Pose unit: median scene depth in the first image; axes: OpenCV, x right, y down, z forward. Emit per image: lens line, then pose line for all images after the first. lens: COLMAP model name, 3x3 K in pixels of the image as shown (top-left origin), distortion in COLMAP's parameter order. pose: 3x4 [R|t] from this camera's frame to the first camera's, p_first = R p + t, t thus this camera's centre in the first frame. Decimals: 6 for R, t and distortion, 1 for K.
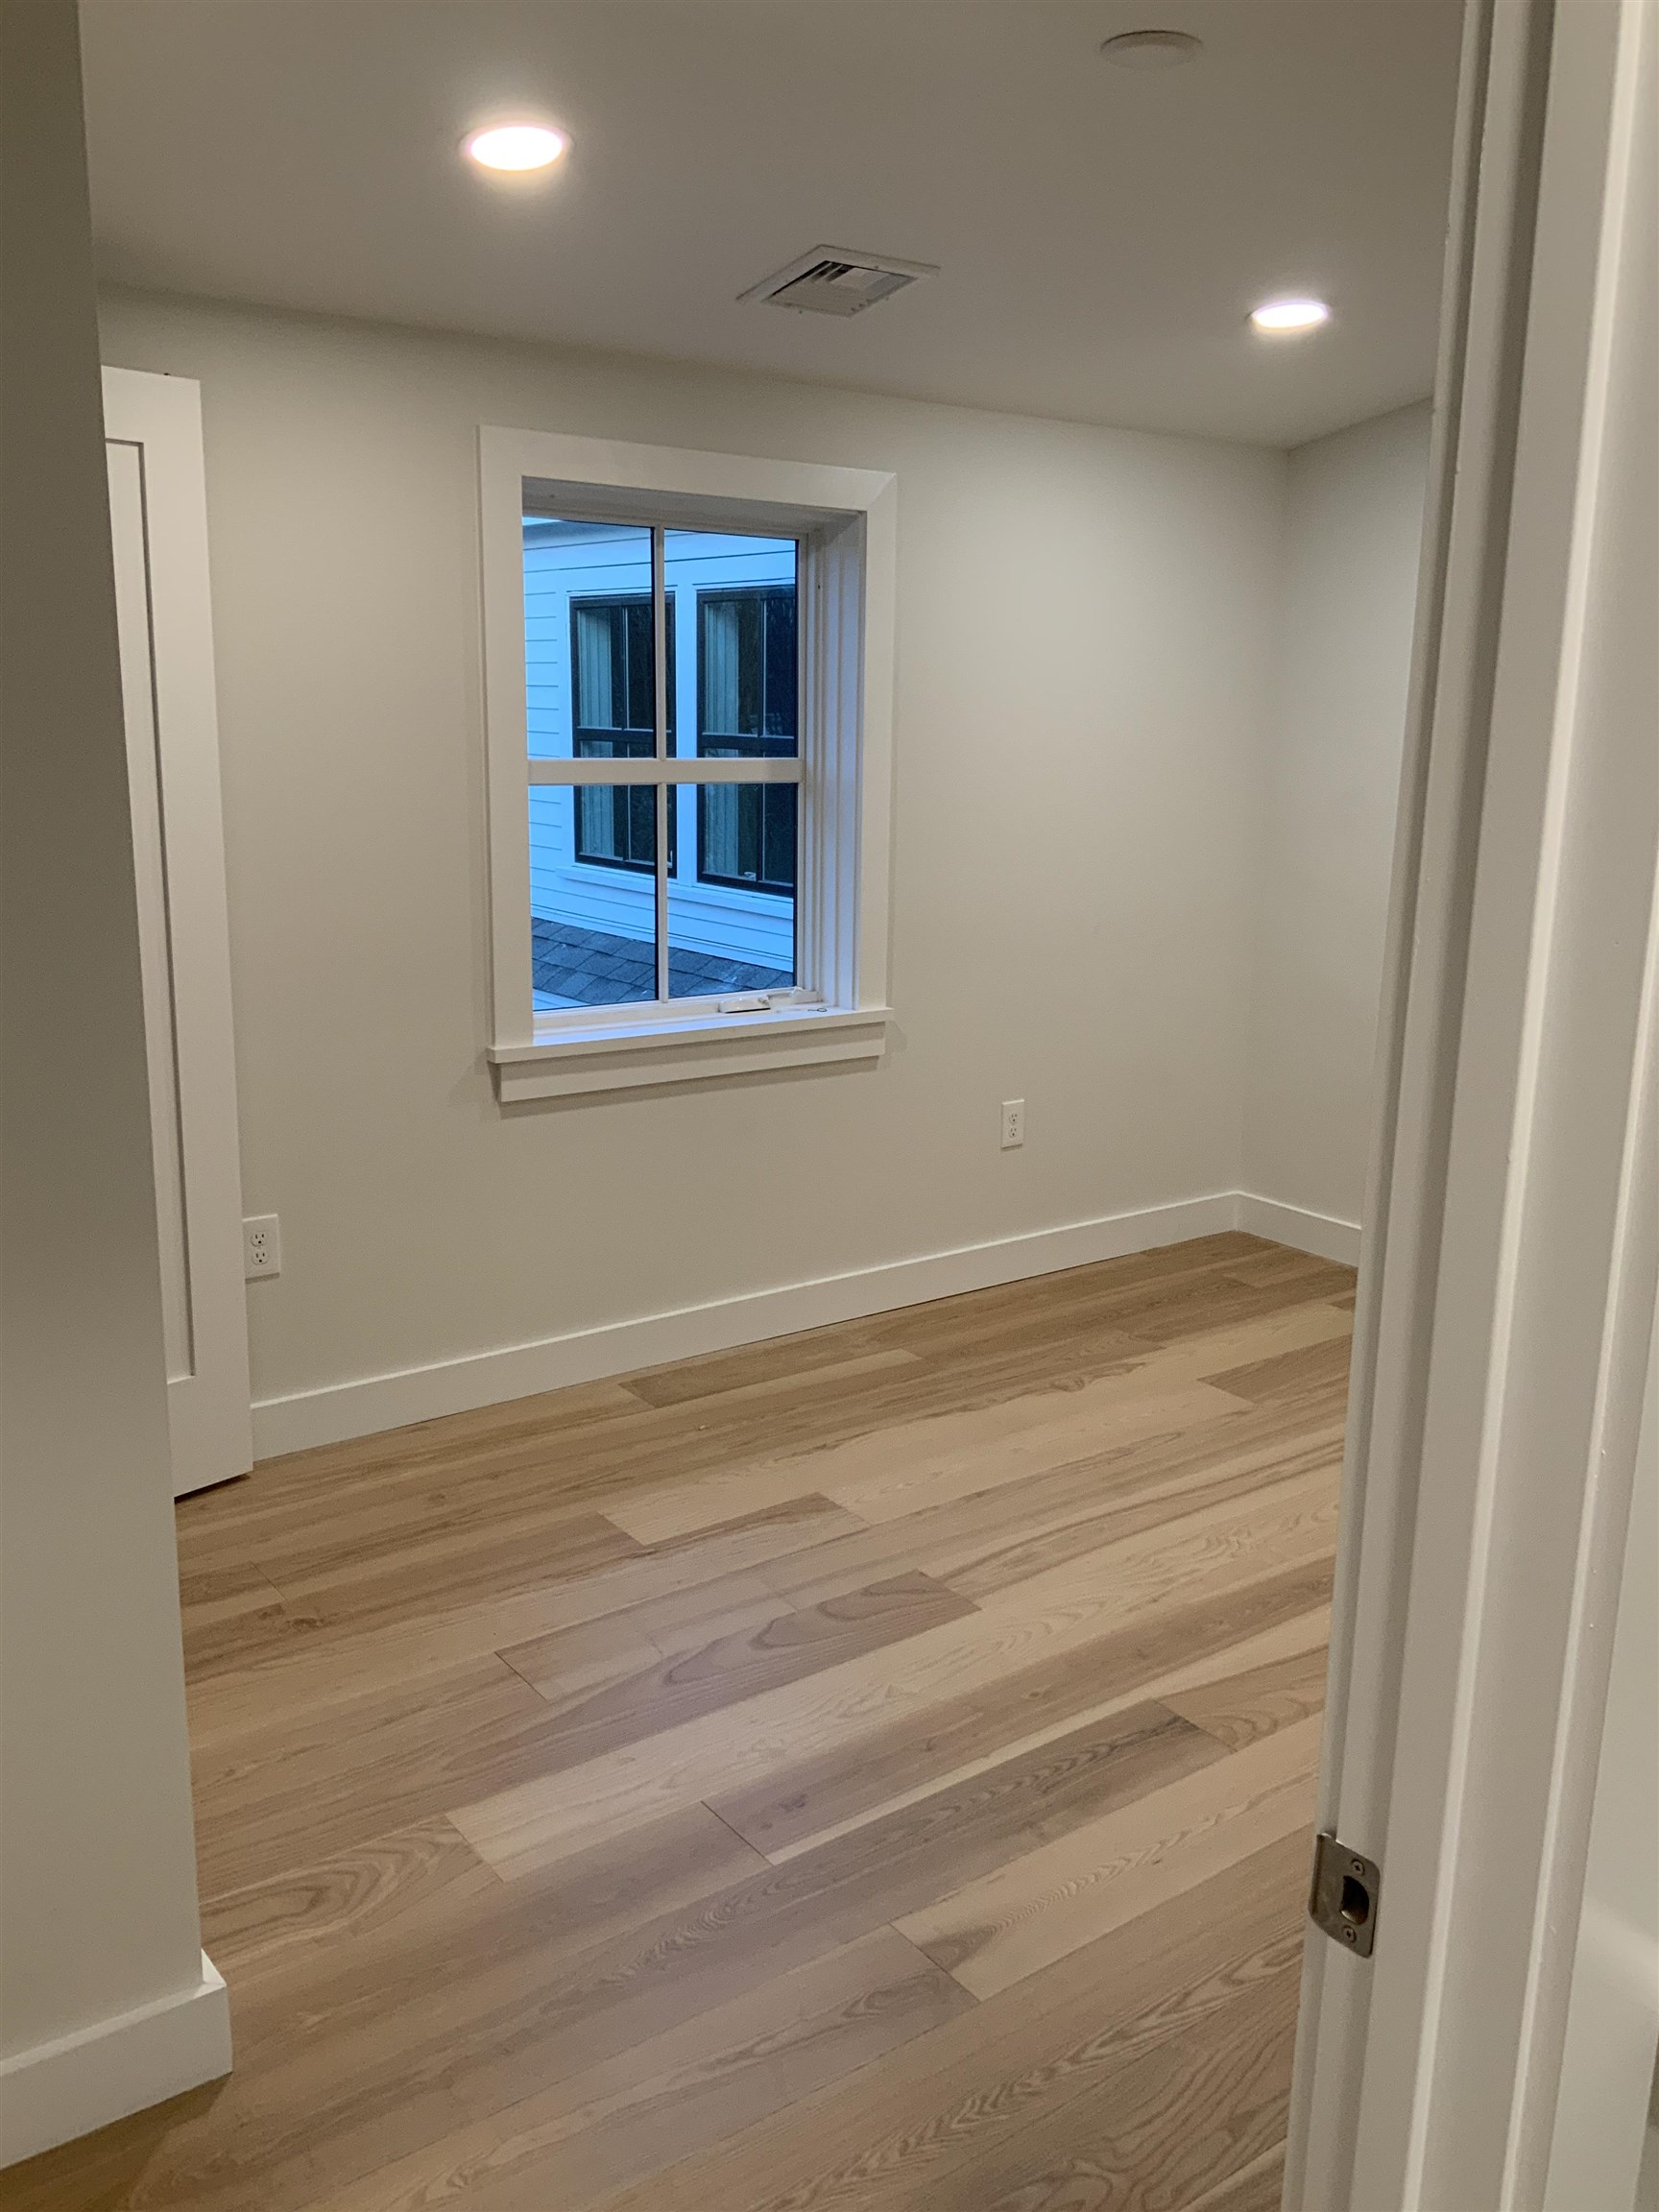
lens RADIAL K [[1842.4, 0, 830.6], [0, 1842.4, 1114.3], [0, 0, 1]] dist [0.057147, -0.093707]
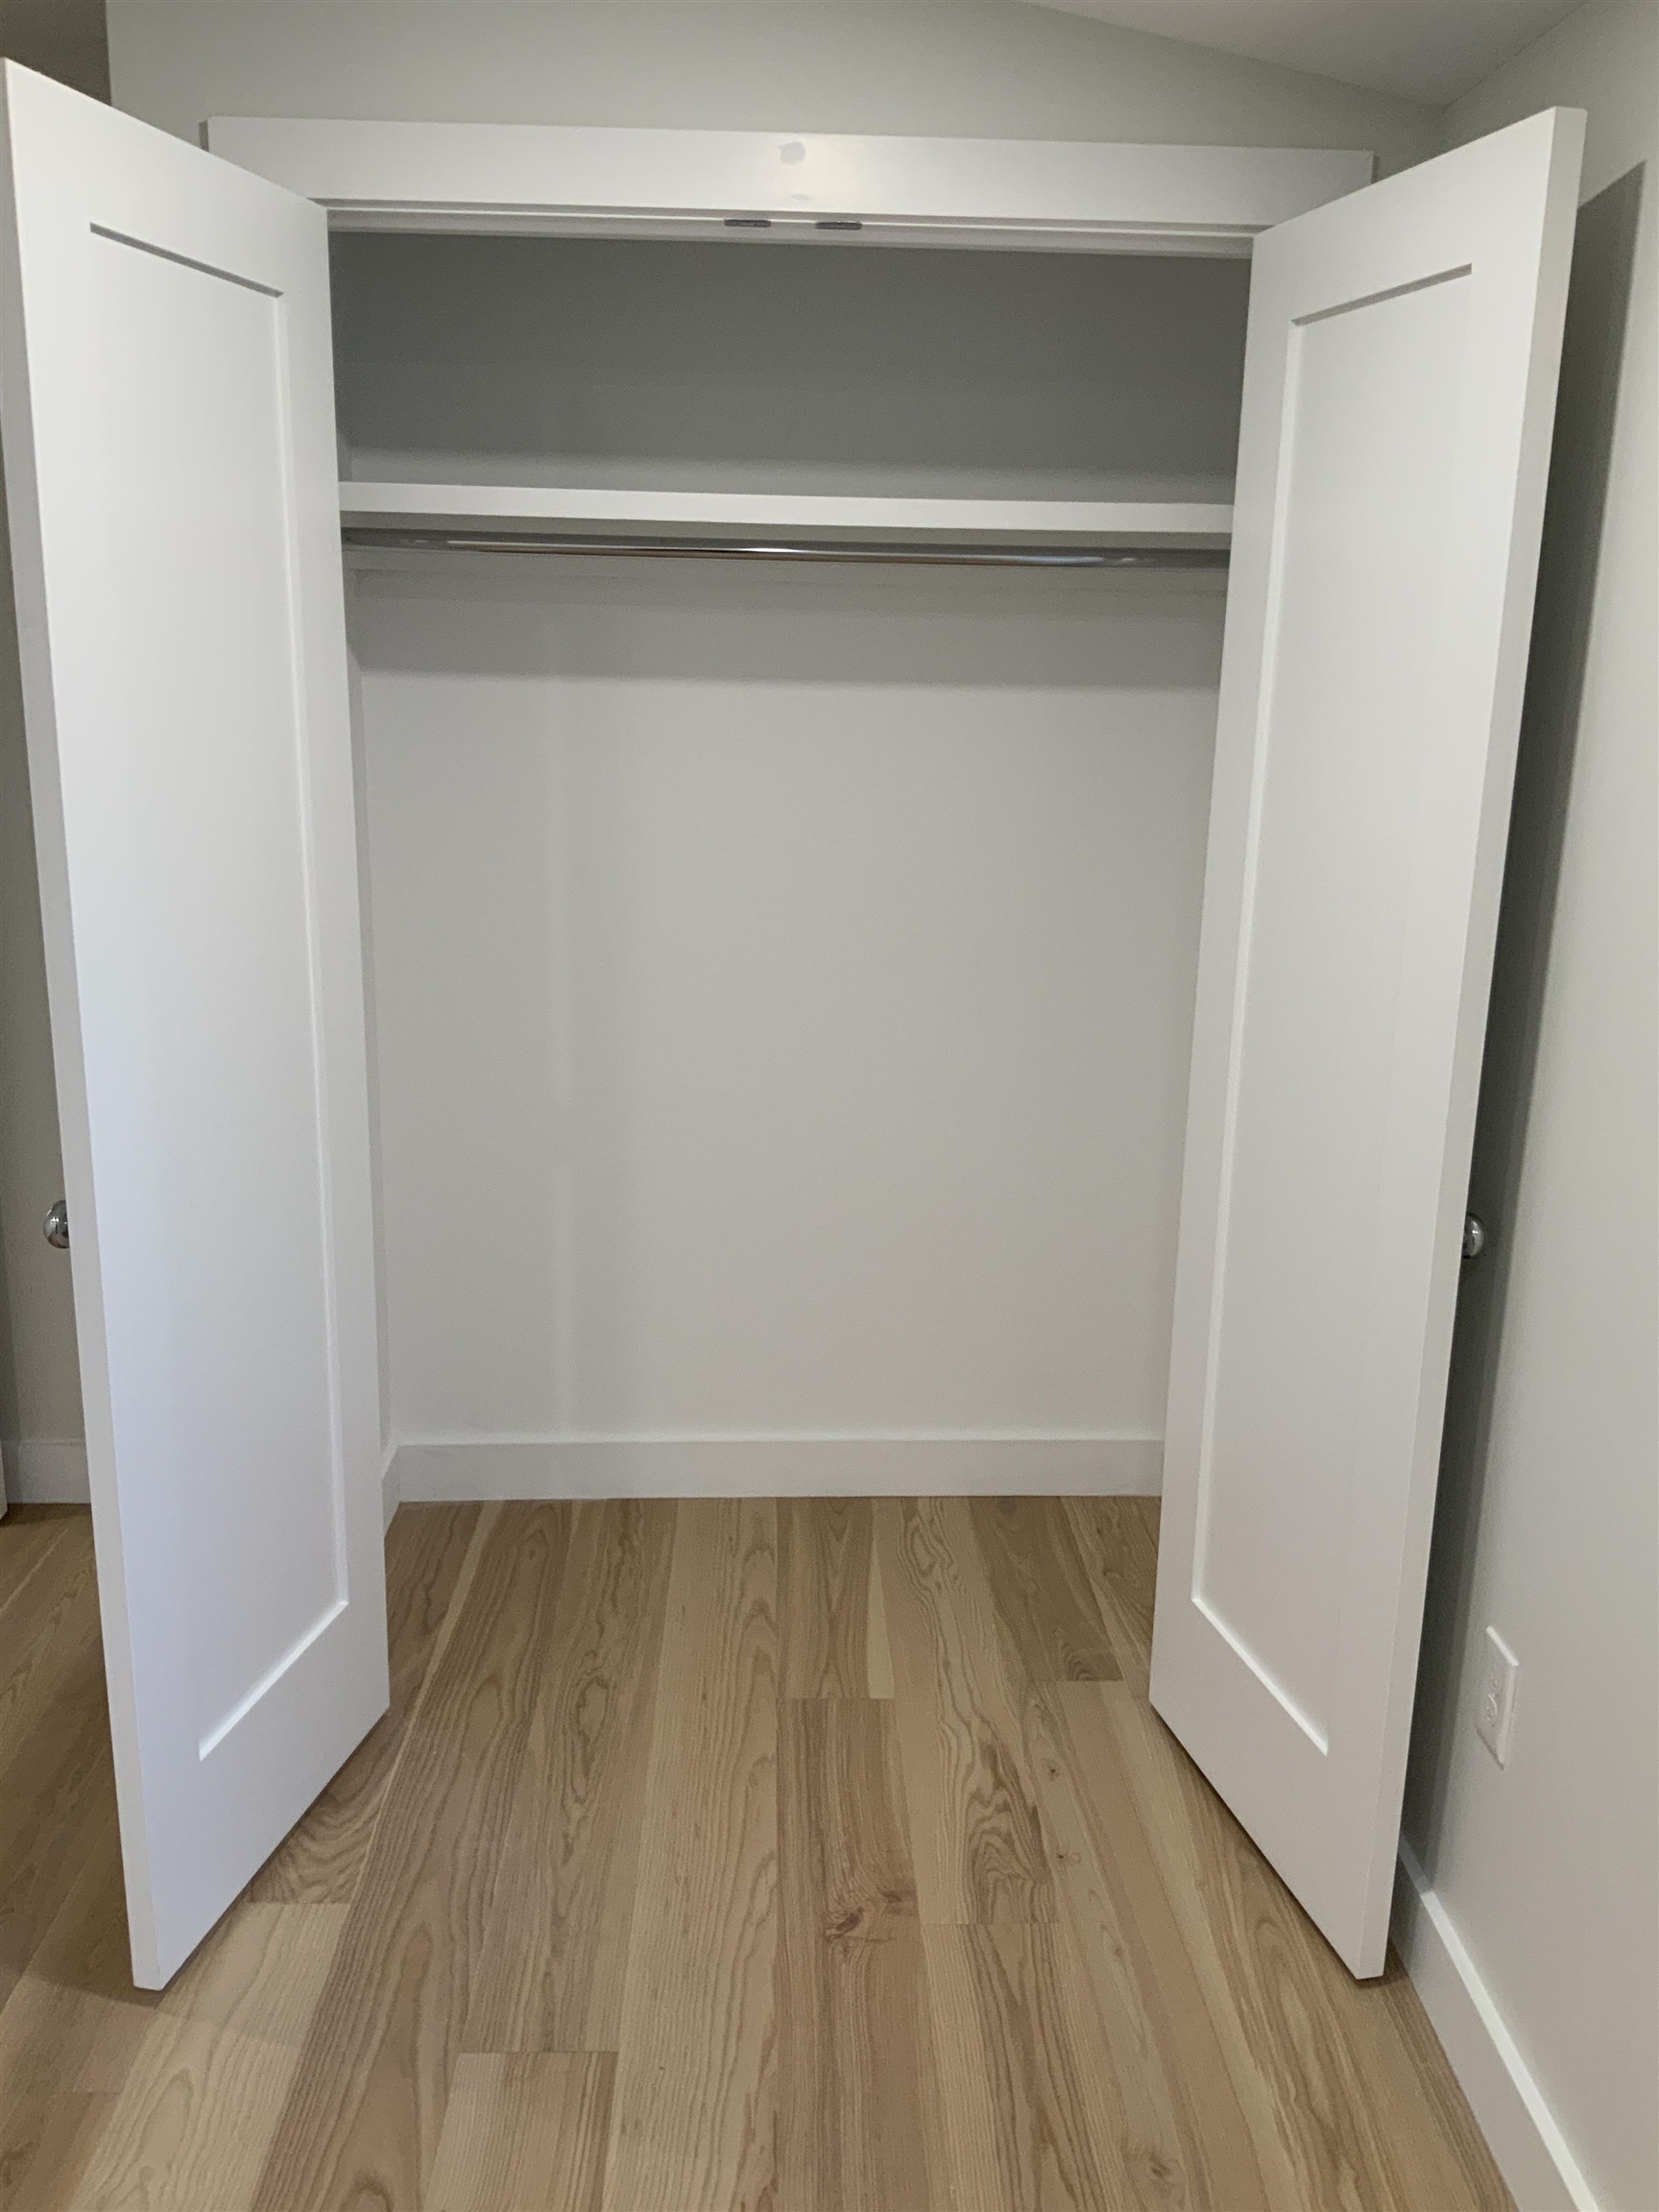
lens RADIAL K [[1842.4, 0, 832.1], [0, 1842.4, 1108.7], [0, 0, 1]] dist [0.057147, -0.093707]
pose [[-0.579187, 0.165338, -0.798252, 0.264111], [-0.212399, 0.914787, 0.343585, -0.283079], [0.787038, 0.368548, -0.494715, 1.252755]]
